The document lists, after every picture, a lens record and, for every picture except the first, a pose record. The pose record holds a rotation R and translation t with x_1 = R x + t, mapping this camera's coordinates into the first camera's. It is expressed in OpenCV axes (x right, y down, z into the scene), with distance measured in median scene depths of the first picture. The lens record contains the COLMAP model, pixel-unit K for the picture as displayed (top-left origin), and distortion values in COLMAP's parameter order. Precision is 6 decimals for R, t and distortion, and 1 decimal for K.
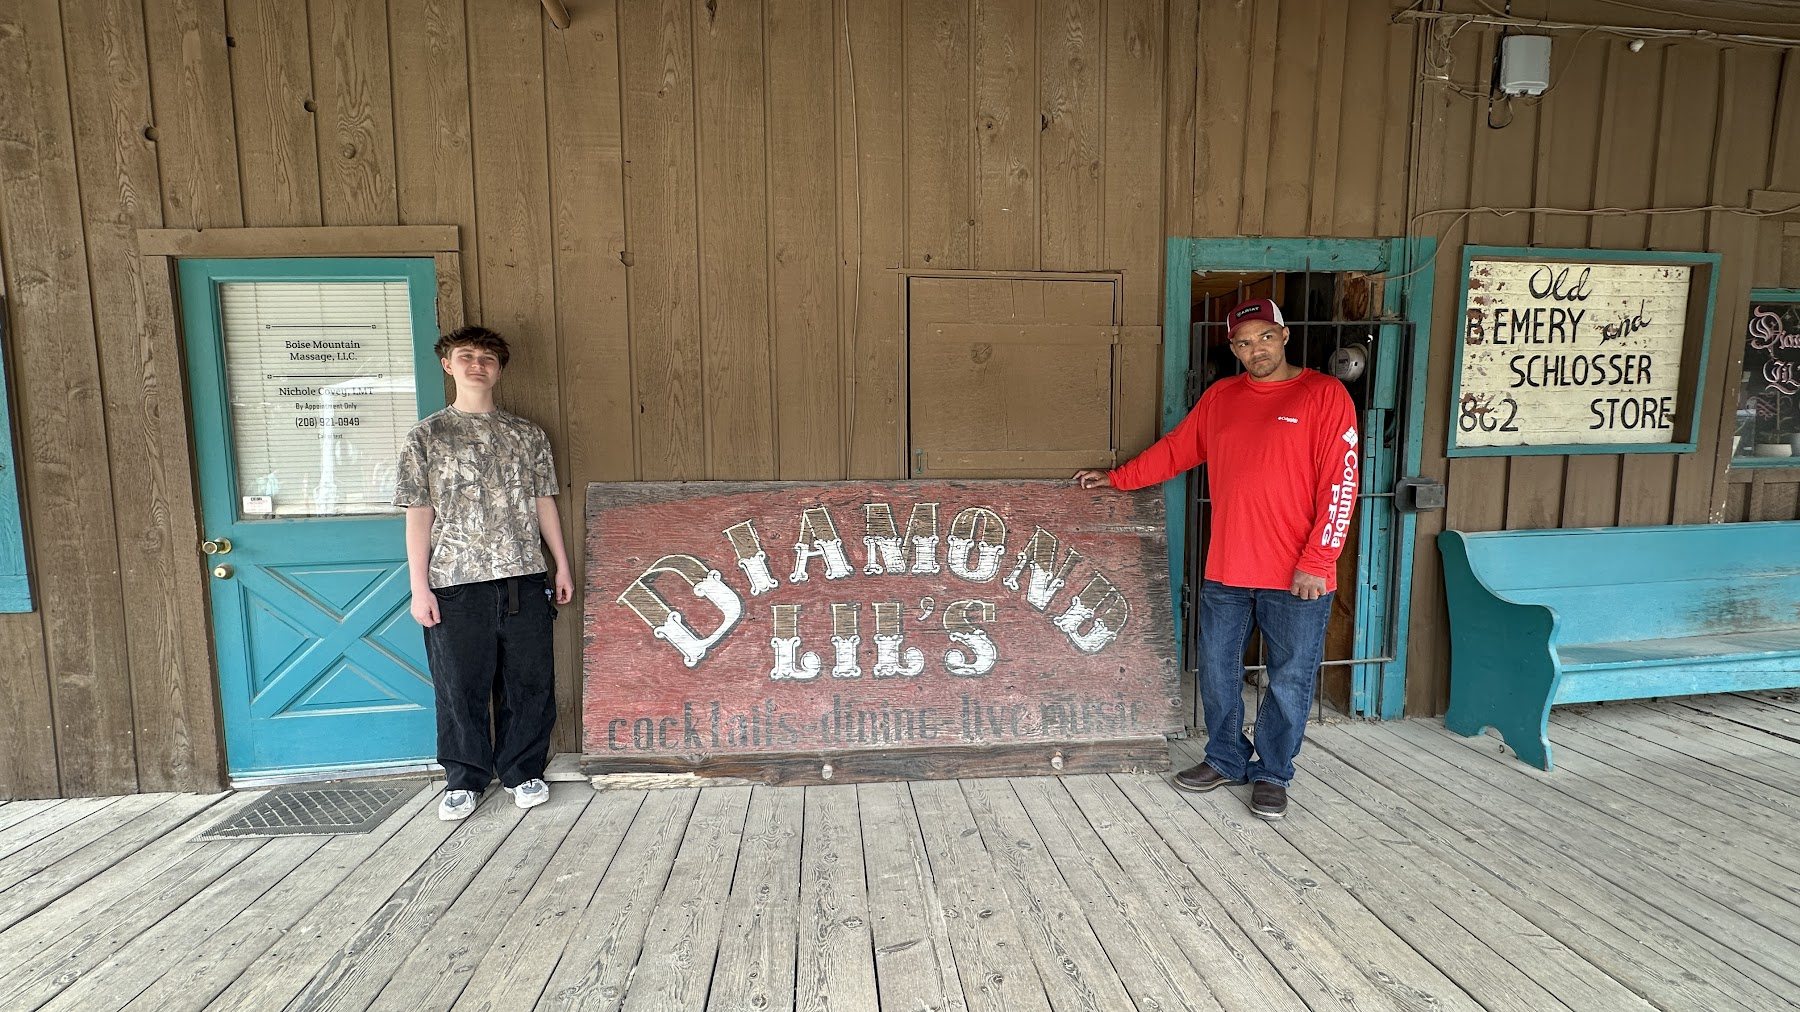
lens RADIAL K [[718.9, 0, 903.2], [0, 718.9, 505.4], [0, 0, 1]] dist [-0.003039, 0.000392]
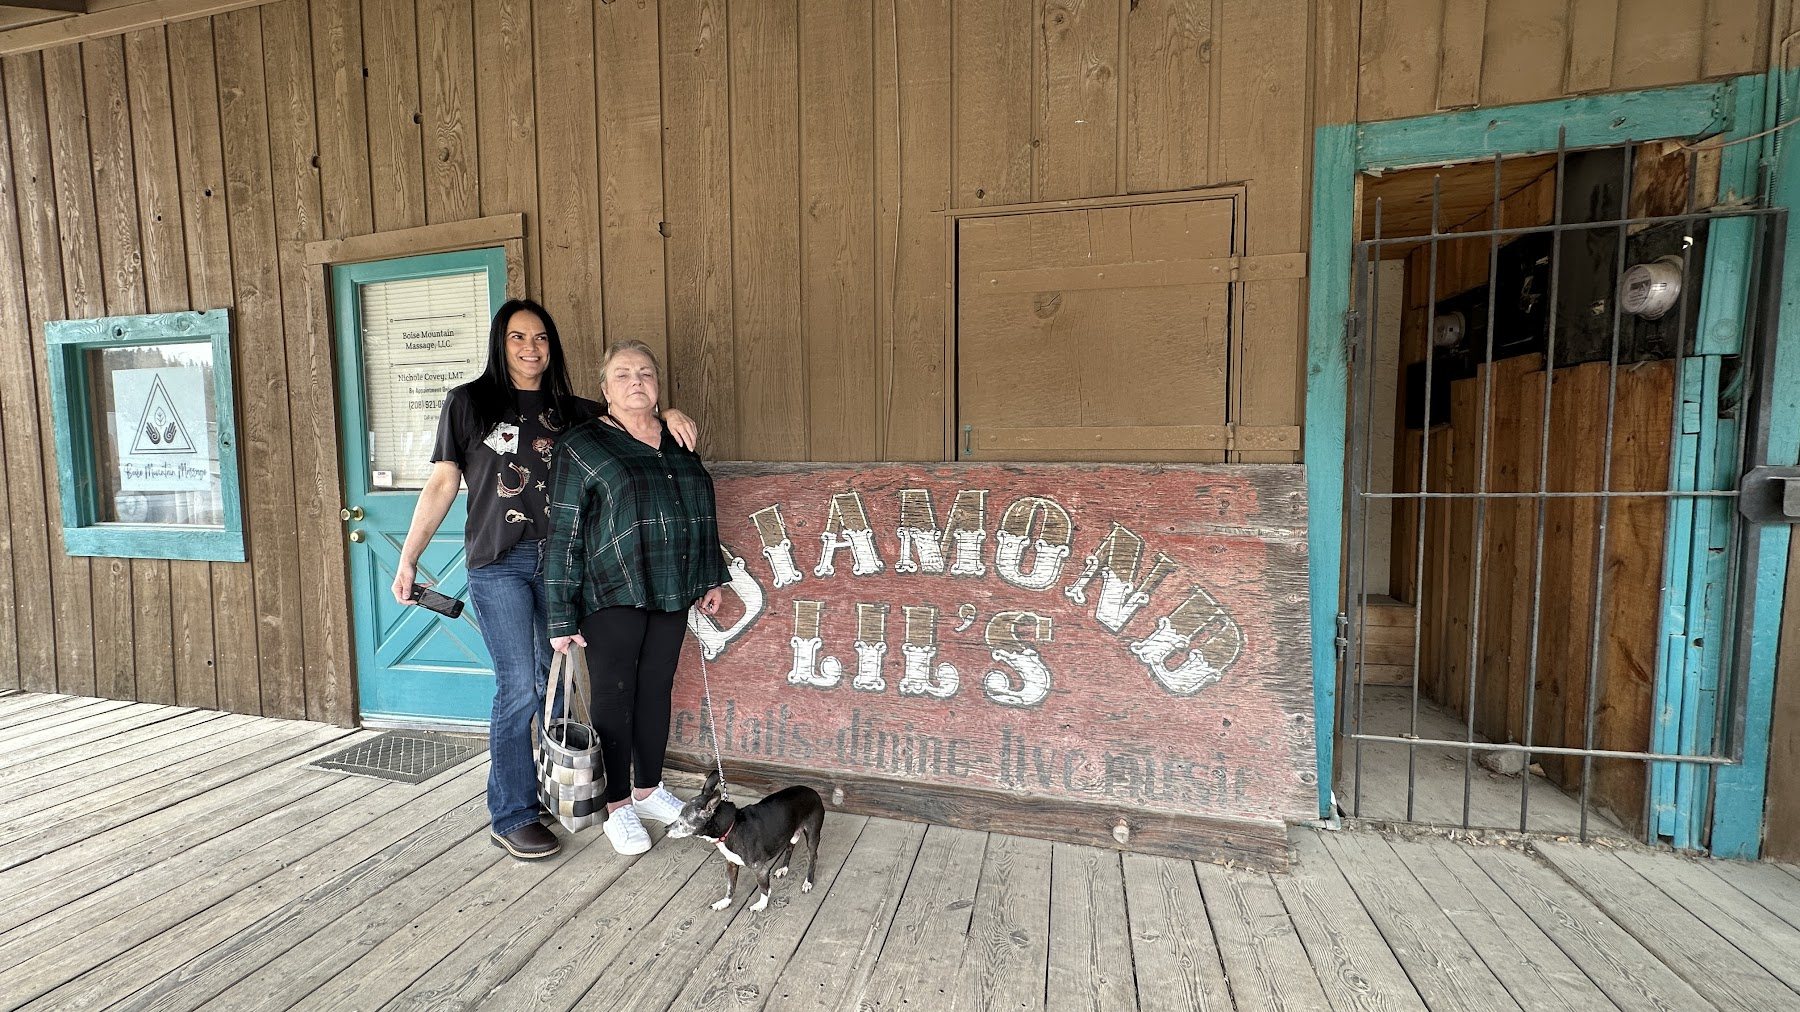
lens RADIAL K [[718.9, 0, 900.5], [0, 718.9, 505.3], [0, 0, 1]] dist [-0.003039, 0.000392]
pose [[0.940369, 0.026110, -0.339153, 0.243676], [-0.030516, 0.999505, -0.007665, 0.024092], [0.338785, 0.017558, 0.940700, 0.201680]]
